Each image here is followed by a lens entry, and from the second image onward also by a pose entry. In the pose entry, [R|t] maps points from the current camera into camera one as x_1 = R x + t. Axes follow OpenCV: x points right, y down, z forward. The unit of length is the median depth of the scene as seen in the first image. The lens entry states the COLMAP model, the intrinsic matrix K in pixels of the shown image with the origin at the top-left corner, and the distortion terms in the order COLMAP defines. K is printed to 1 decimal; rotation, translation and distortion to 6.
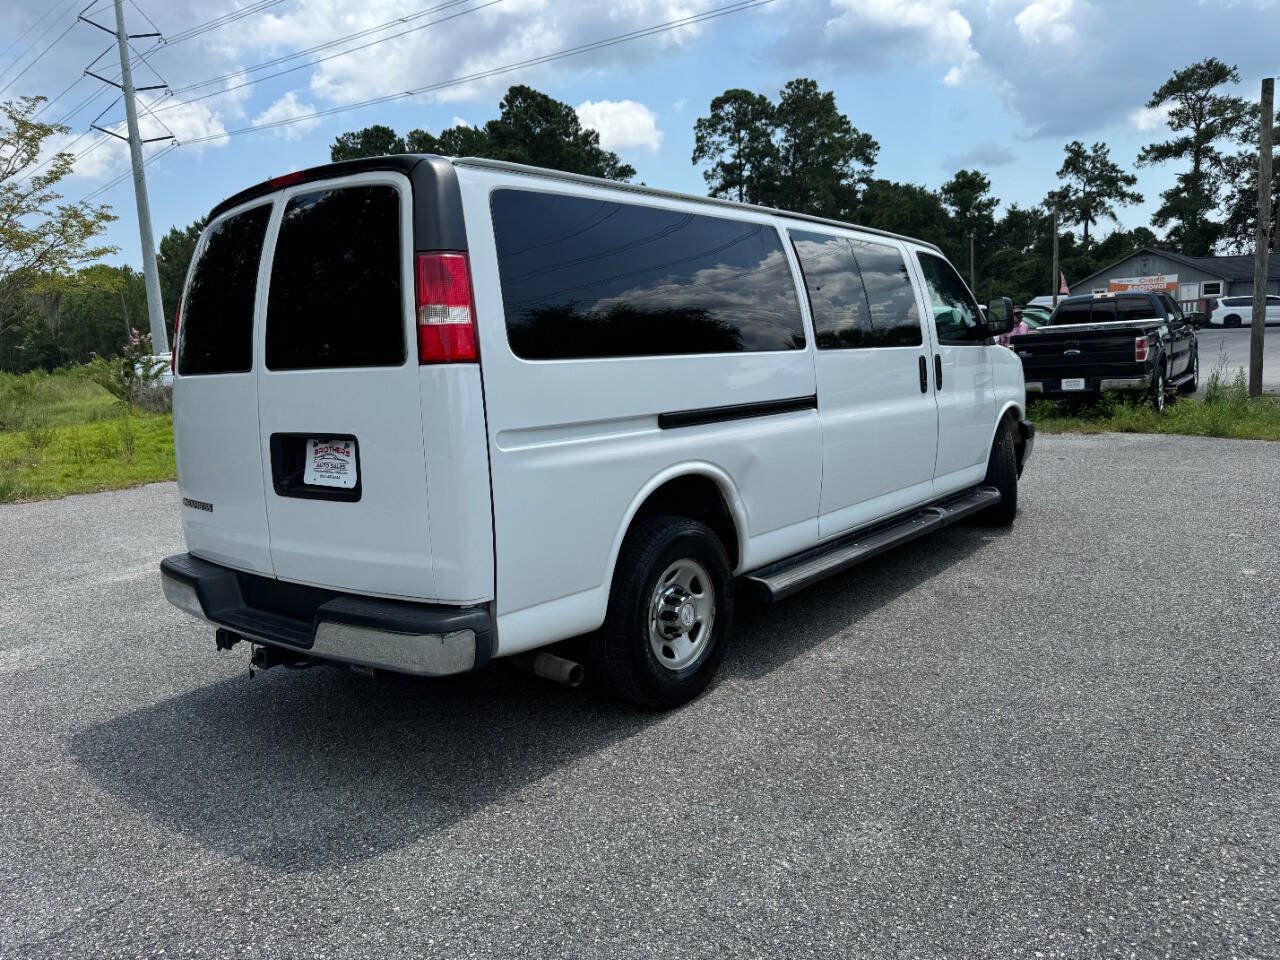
lens RADIAL K [[922.1, 0, 639.1], [0, 922.1, 481.5], [0, 0, 1]] dist [0.017387, -0.020788]
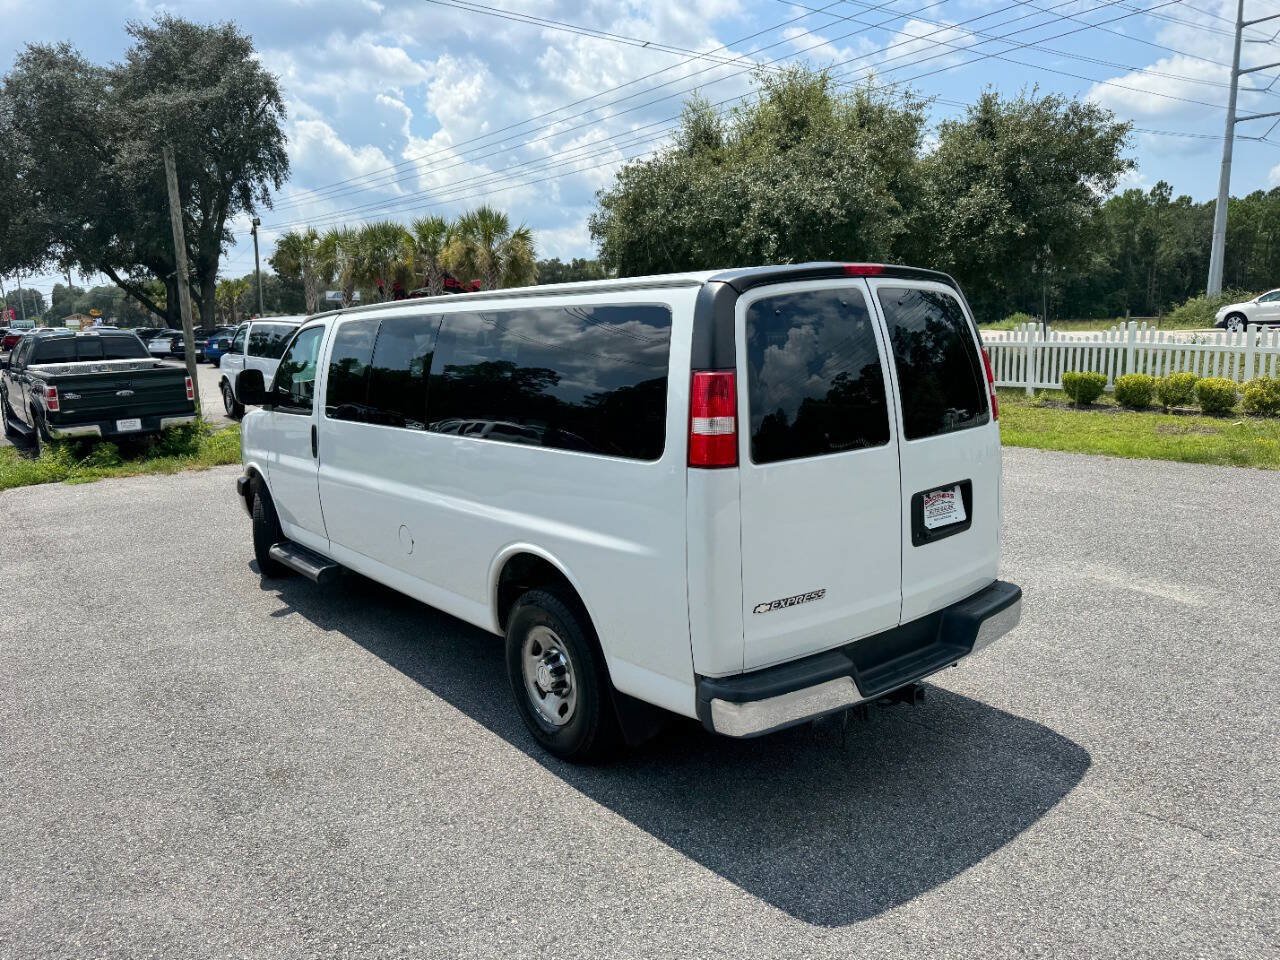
lens RADIAL K [[922.1, 0, 639.1], [0, 922.1, 481.5], [0, 0, 1]] dist [0.017387, -0.020788]
pose [[0.227497, -0.130330, 0.965018, -0.080780], [0.158637, 0.982725, 0.095324, -0.011834], [-0.960770, 0.131402, 0.244242, 0.053756]]
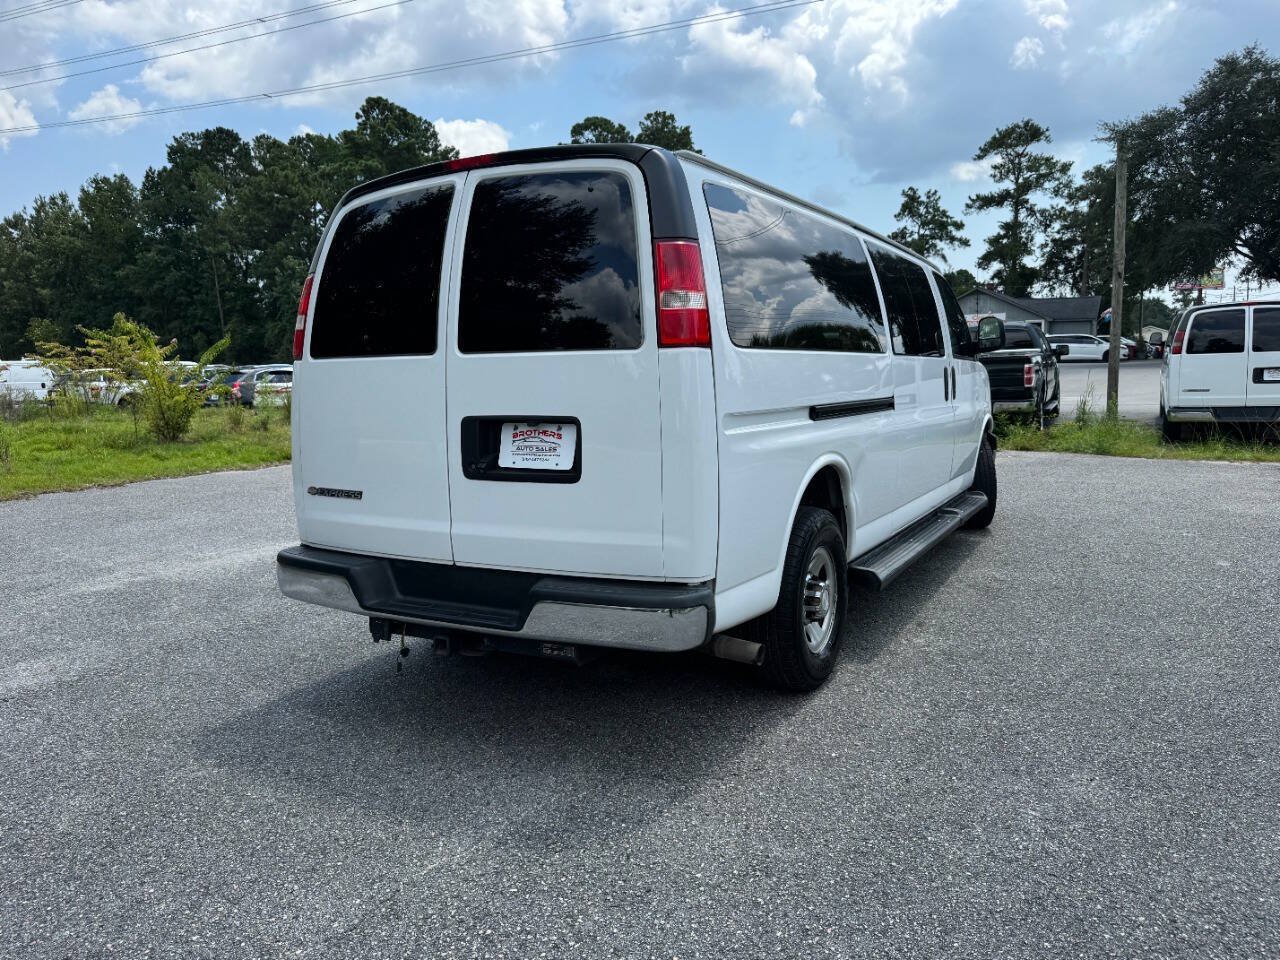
lens RADIAL K [[922.1, 0, 639.1], [0, 922.1, 481.5], [0, 0, 1]] dist [0.017387, -0.020788]
pose [[0.985972, 0.005507, 0.166820, -0.019173], [-0.001416, 0.999695, -0.024636, 0.002124], [-0.166904, 0.024054, 0.985680, -0.000055]]
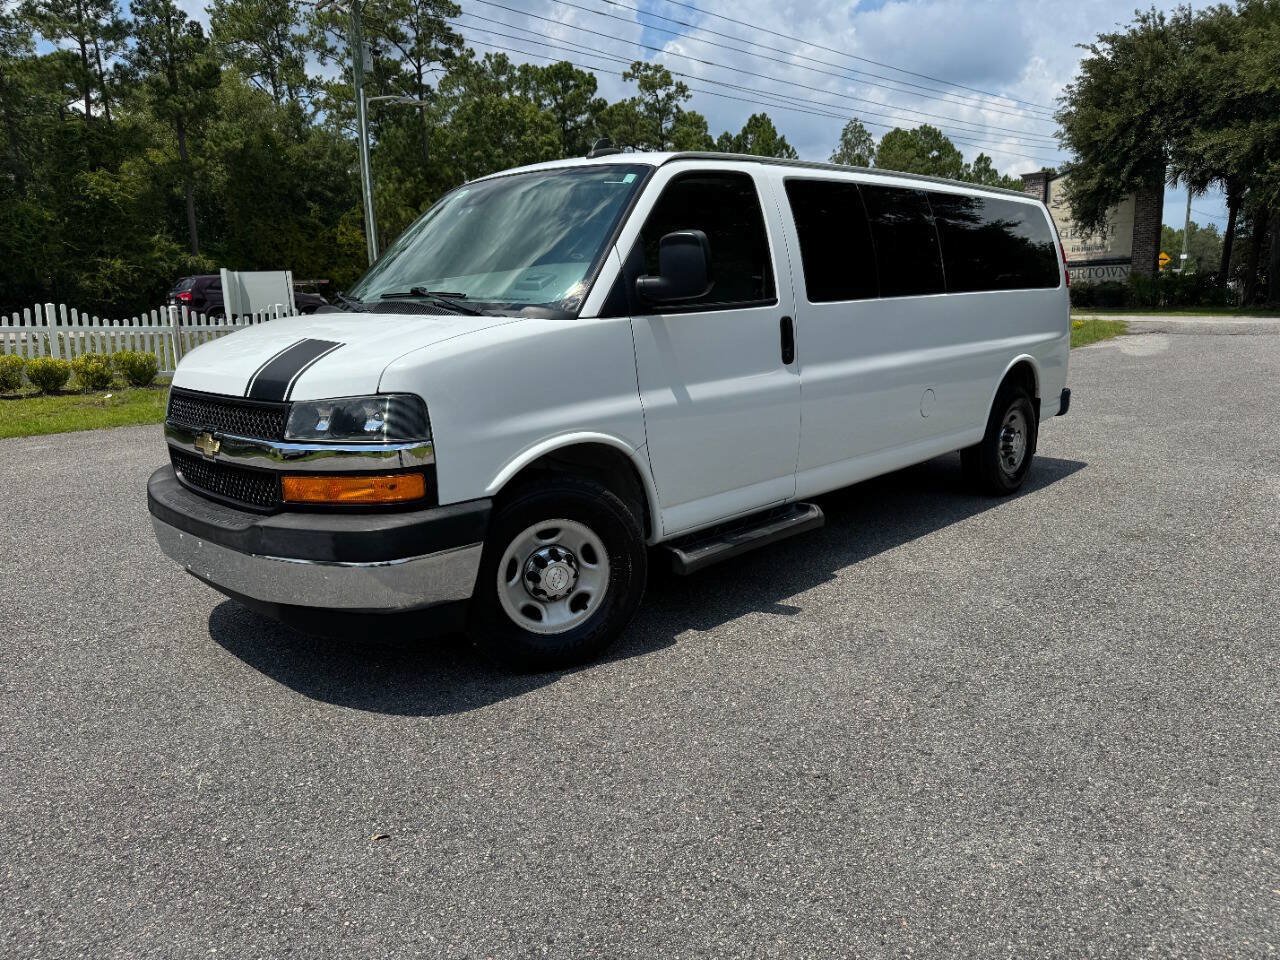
lens RADIAL K [[920.9, 0, 640.0], [0, 920.9, 480.0], [0, 0, 1]] dist [0.028513, -0.035042]
pose [[-0.993554, 0.049884, 0.101798, 0.008154], [0.080360, 0.943300, 0.322066, -0.025330], [-0.079960, 0.328170, -0.941228, 0.177166]]
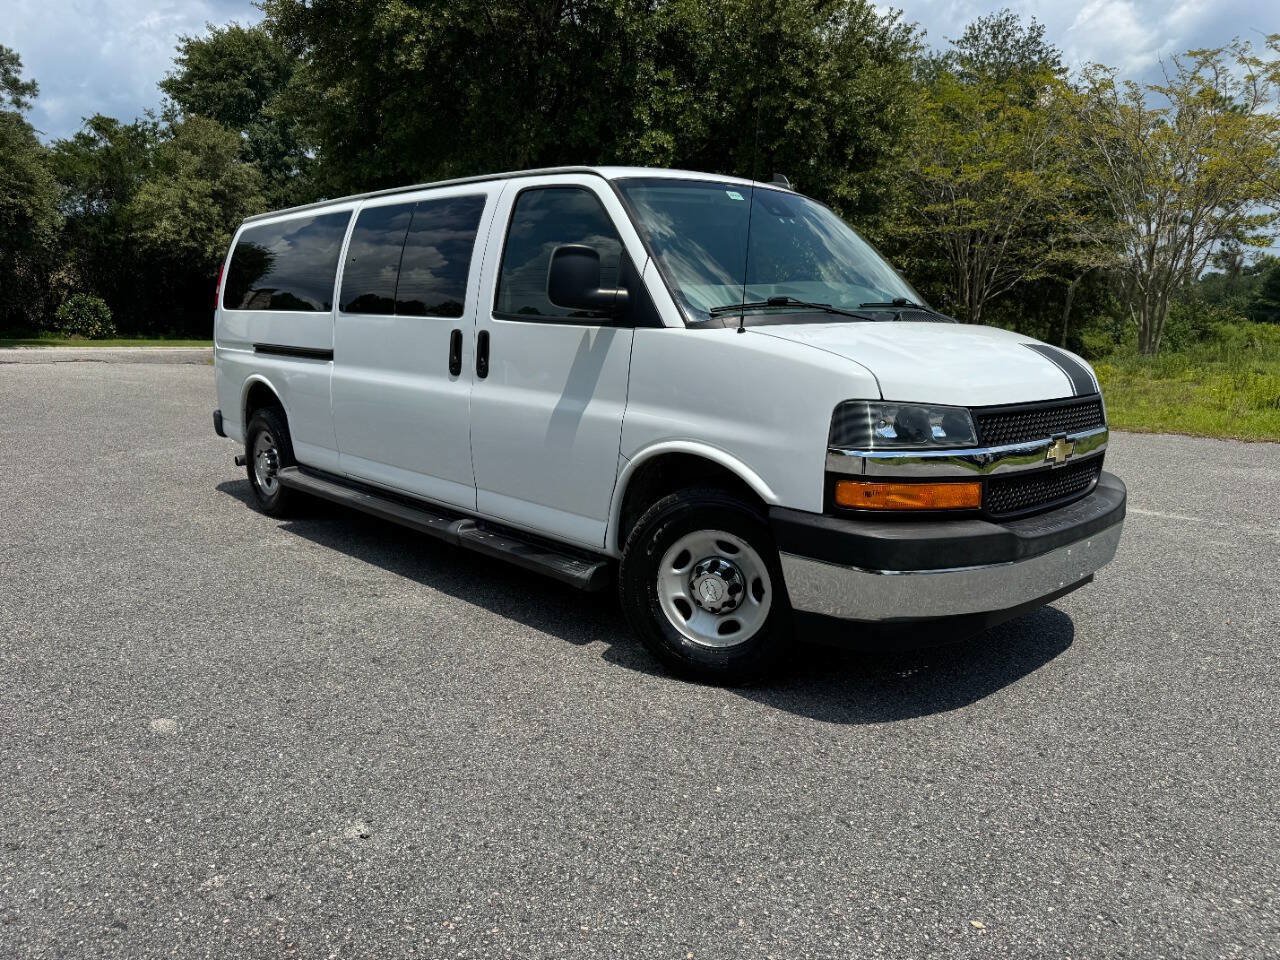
lens RADIAL K [[922.1, 0, 639.1], [0, 922.1, 481.5], [0, 0, 1]] dist [0.017387, -0.020788]
pose [[-0.136863, 0.211277, -0.967797, 0.095340], [-0.145208, 0.962158, 0.230581, -0.018767], [0.979889, 0.172089, -0.101005, 0.108348]]
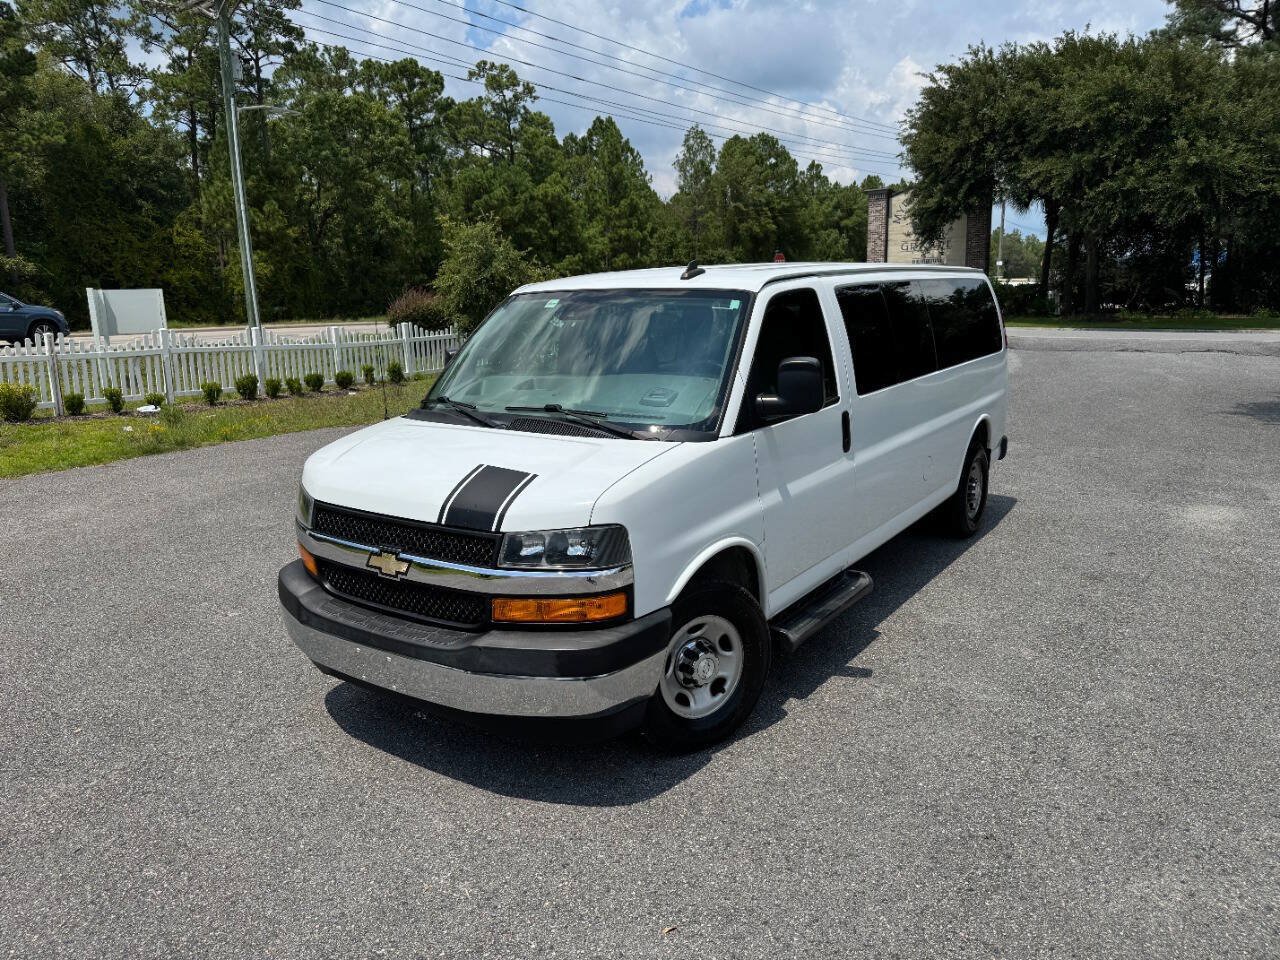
lens RADIAL K [[927.7, 0, 626.3], [0, 927.7, 477.0], [0, 0, 1]] dist [0.027000, -0.032428]
pose [[-0.995473, 0.077383, -0.055185, 0.026773], [0.054625, 0.940957, 0.334090, -0.035671], [0.077780, 0.329563, -0.940924, 0.181684]]
